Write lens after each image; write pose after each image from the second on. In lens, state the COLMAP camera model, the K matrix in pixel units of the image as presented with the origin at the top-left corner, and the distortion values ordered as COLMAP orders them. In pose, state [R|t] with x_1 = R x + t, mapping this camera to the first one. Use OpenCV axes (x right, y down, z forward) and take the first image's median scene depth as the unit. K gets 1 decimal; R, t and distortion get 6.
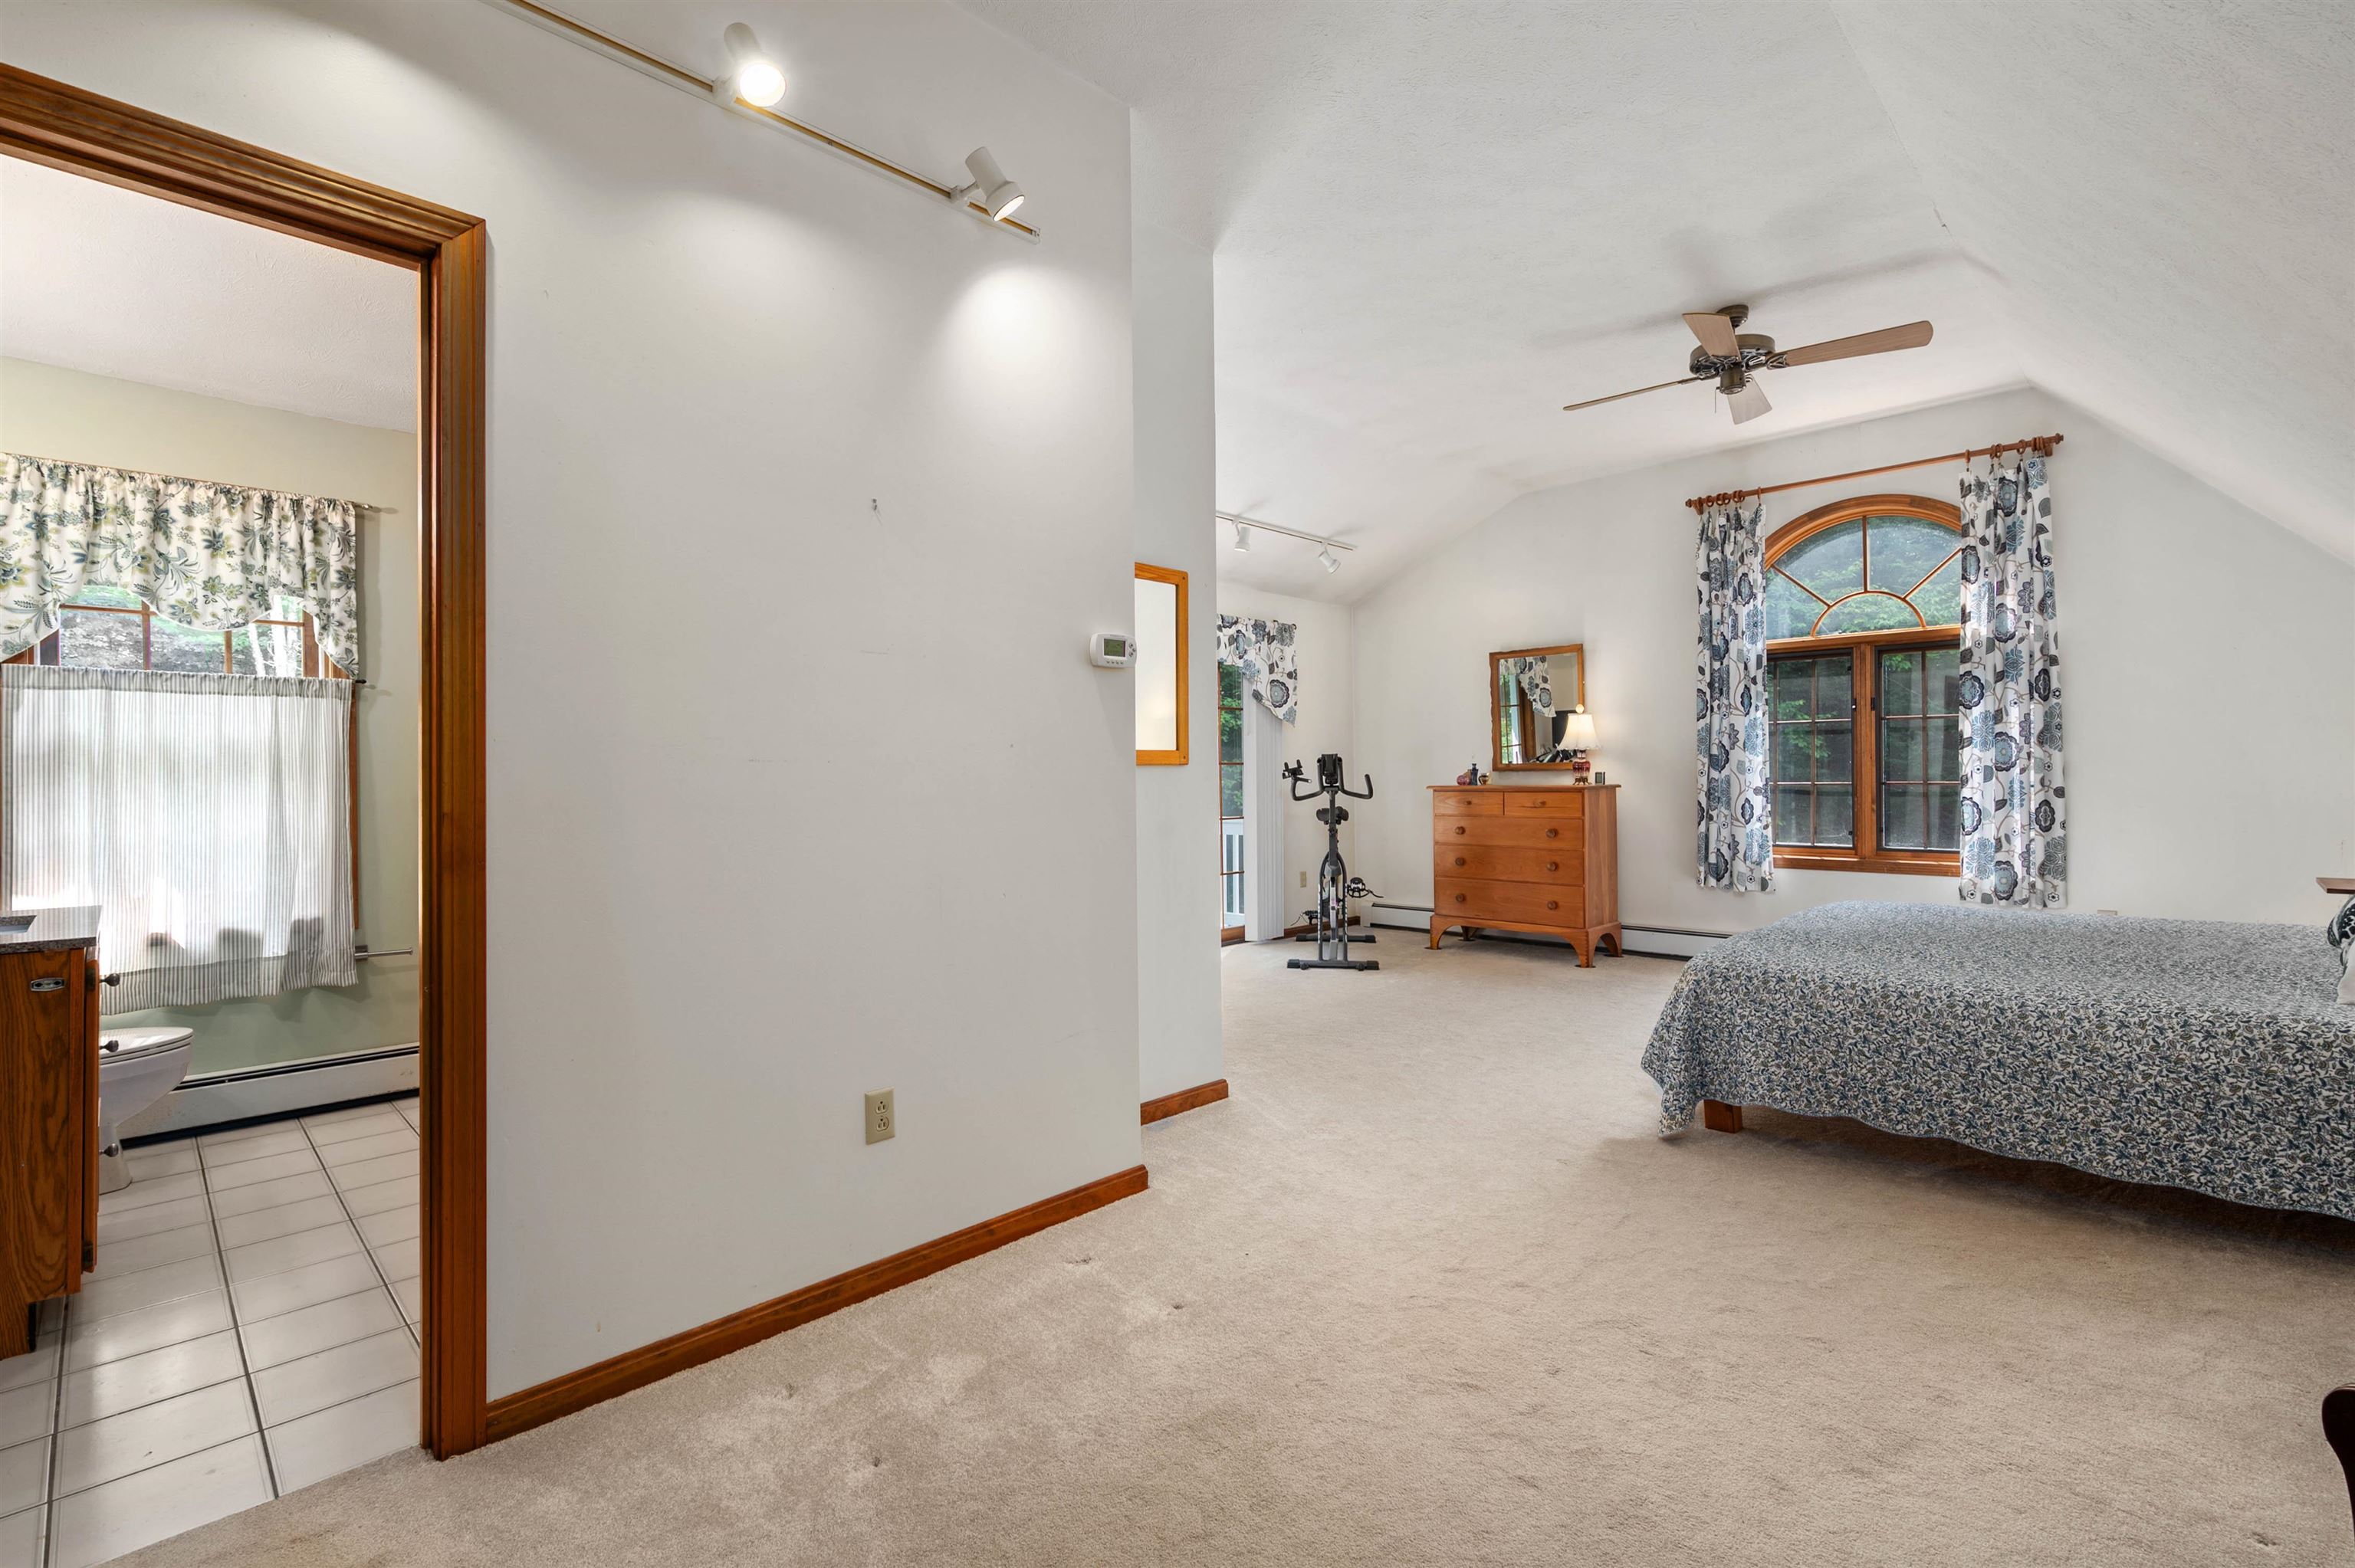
lens RADIAL K [[1019.0, 0, 1160.1], [0, 1019.0, 771.4], [0, 0, 1]] dist [-0.003137, 0.000546]
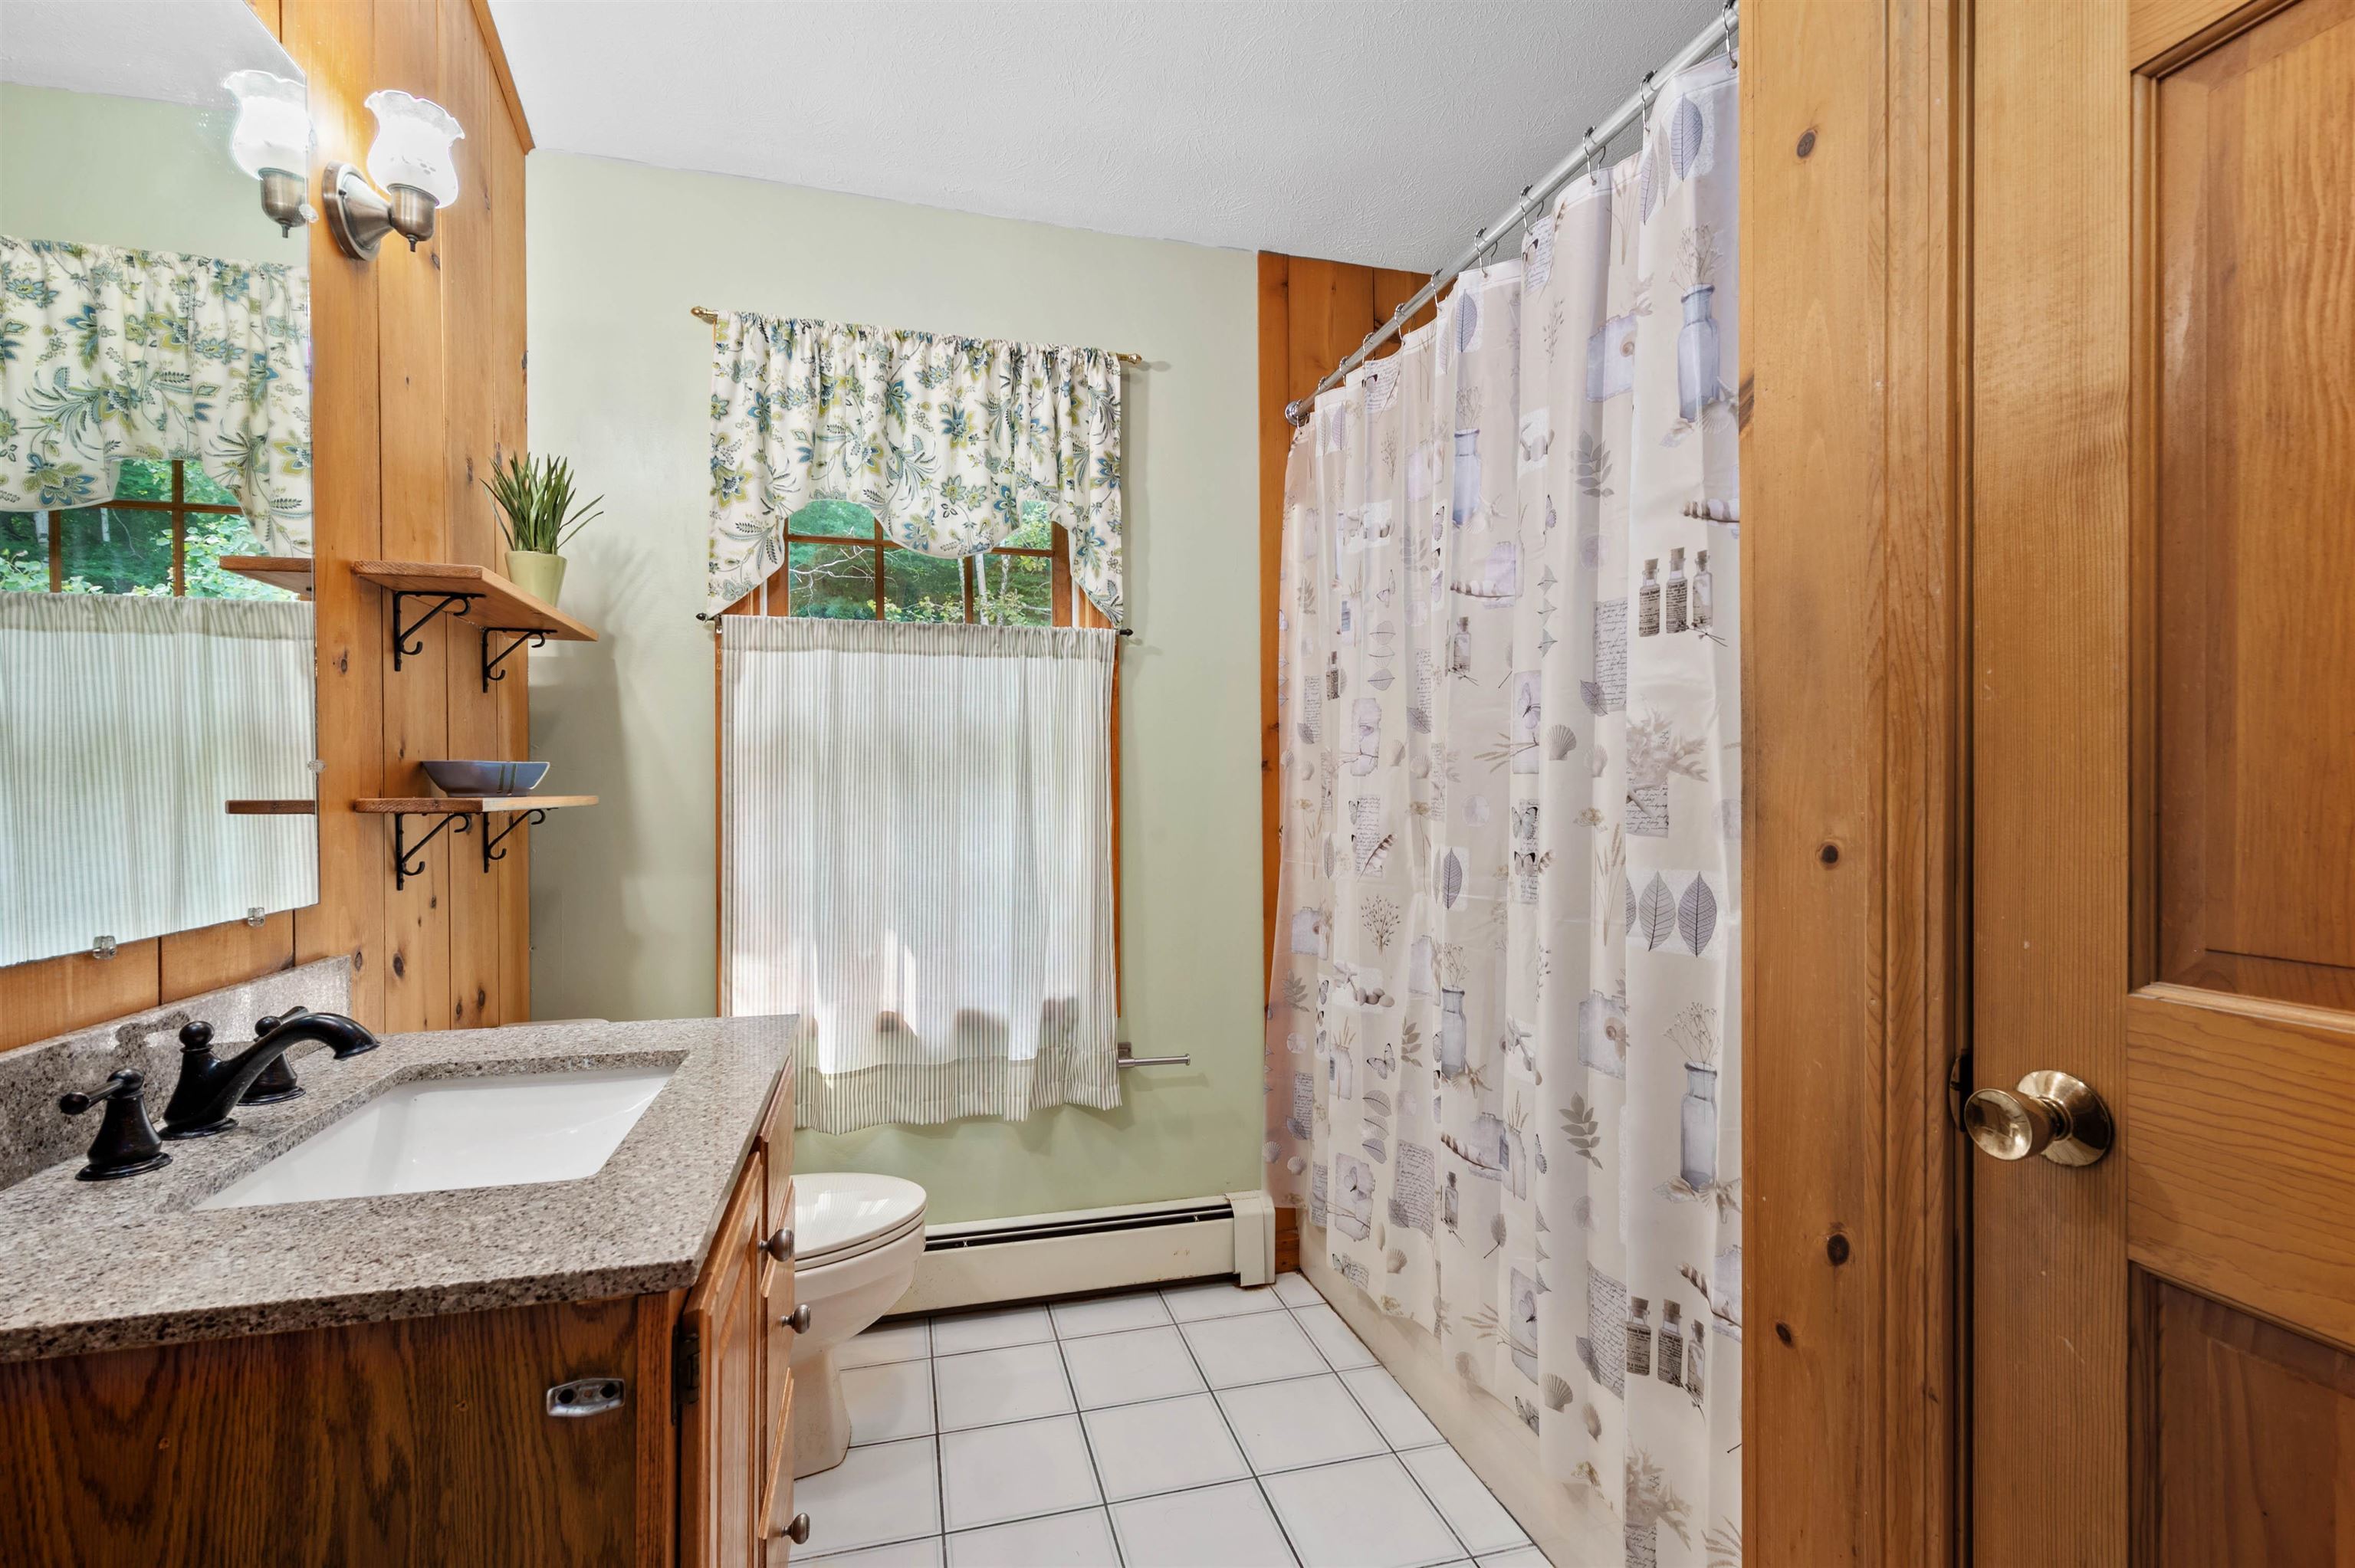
lens RADIAL K [[1019.0, 0, 1182.3], [0, 1019.0, 789.4], [0, 0, 1]] dist [-0.003137, 0.000546]
pose [[0.866820, 0.010173, -0.498517, -0.468562], [-0.006264, 0.999935, 0.009513, 0.004301], [0.498582, -0.005123, 0.866828, 0.497916]]
